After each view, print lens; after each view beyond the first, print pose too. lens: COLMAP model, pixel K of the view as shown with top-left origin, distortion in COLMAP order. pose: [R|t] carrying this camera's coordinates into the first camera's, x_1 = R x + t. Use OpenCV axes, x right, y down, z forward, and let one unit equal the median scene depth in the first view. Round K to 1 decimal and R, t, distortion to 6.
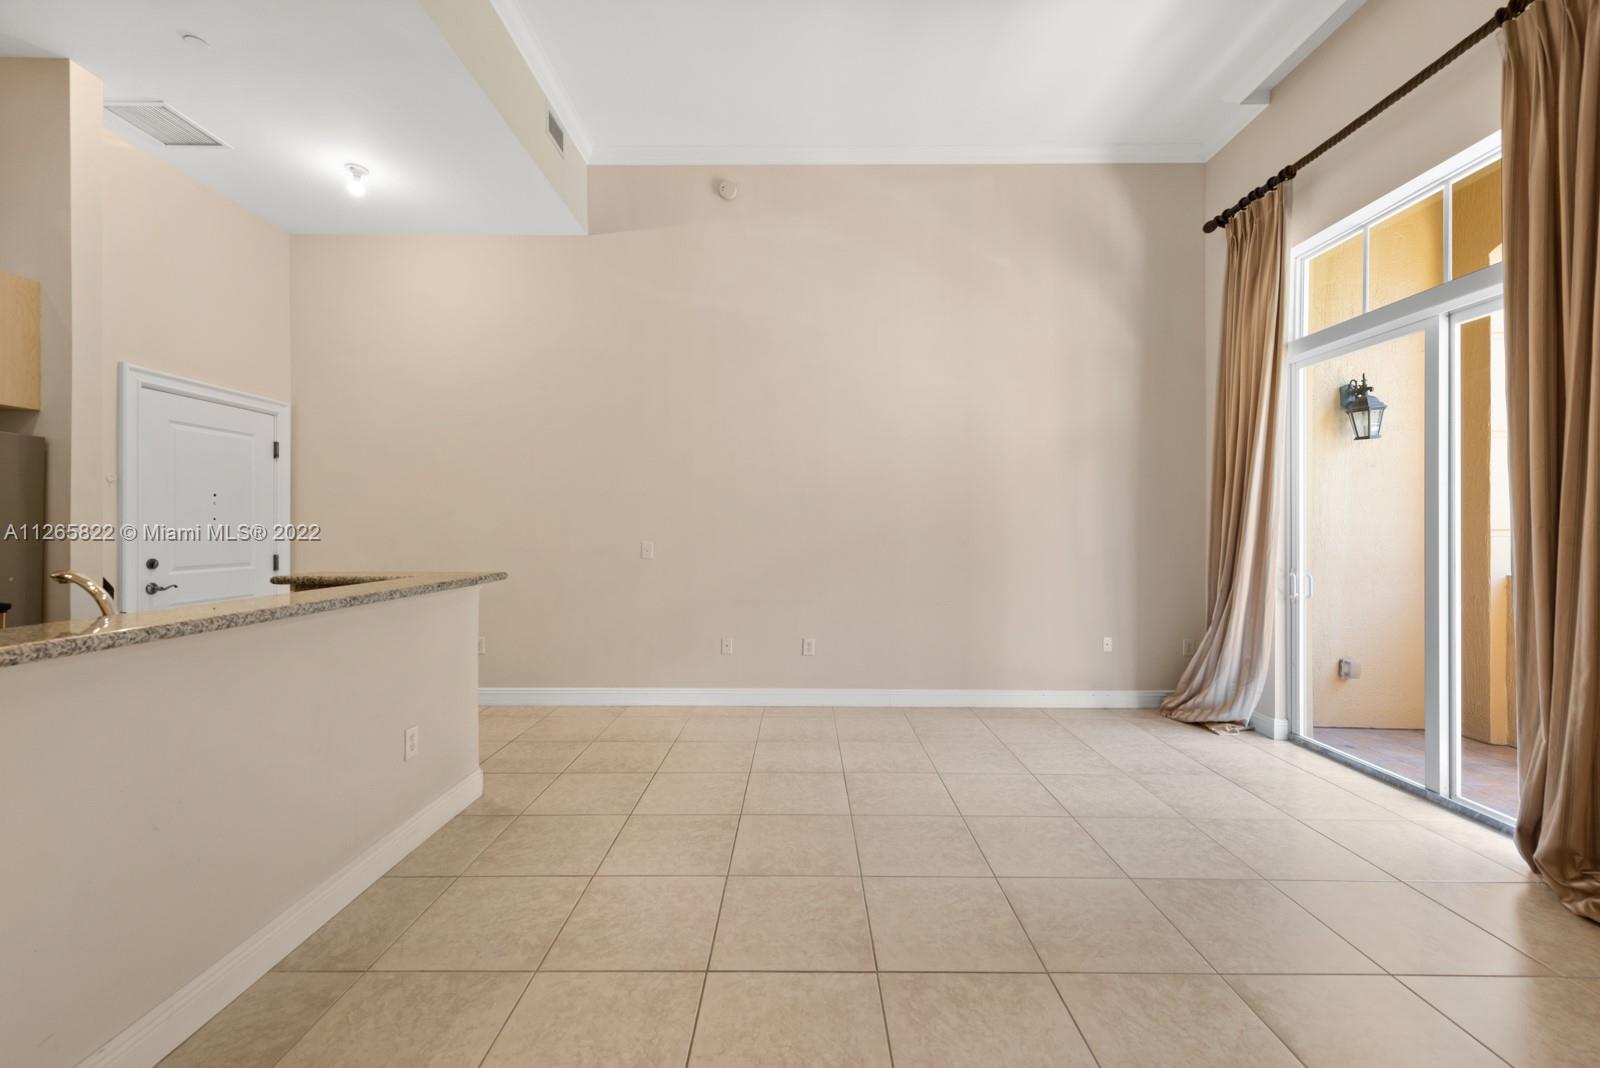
lens RADIAL K [[627.8, 0, 798.1], [0, 627.8, 526.9], [0, 0, 1]] dist [0.011527, -0.003115]
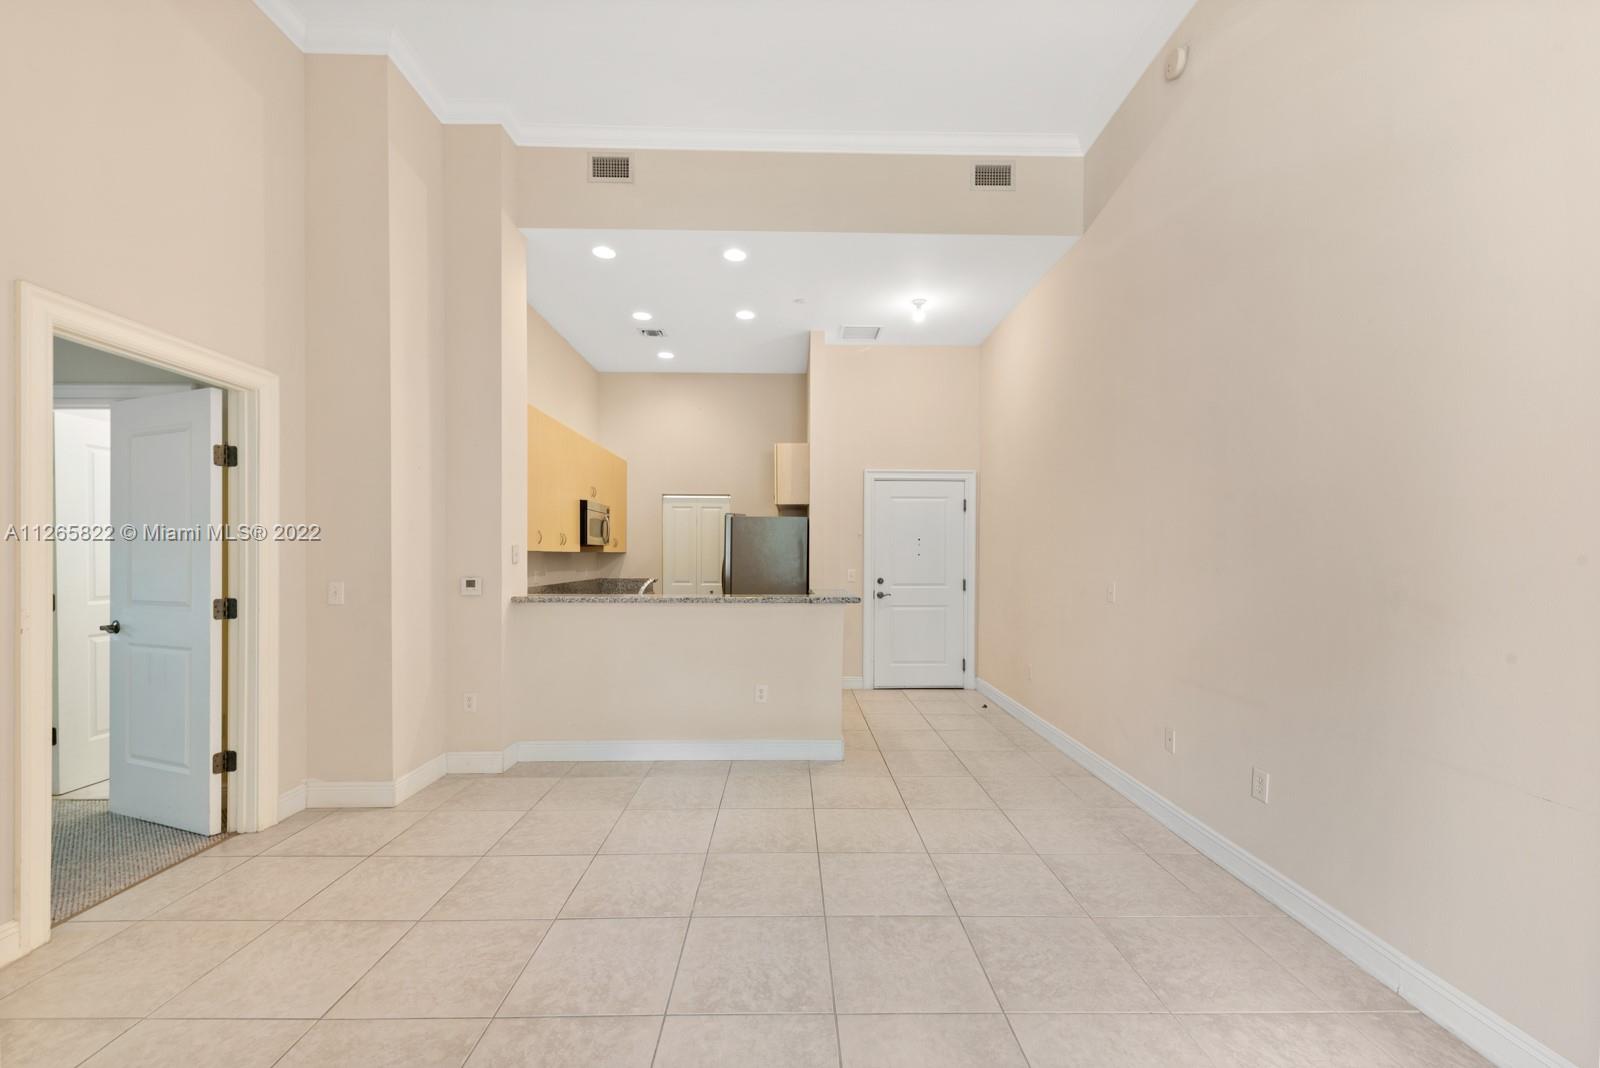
lens RADIAL K [[627.8, 0, 803.5], [0, 627.8, 556.4], [0, 0, 1]] dist [0.011527, -0.003115]
pose [[0.034879, 0.004405, -0.999382, 0.733051], [-0.003455, 0.999985, 0.004287, -0.016565], [0.999386, 0.003303, 0.034893, 0.755676]]
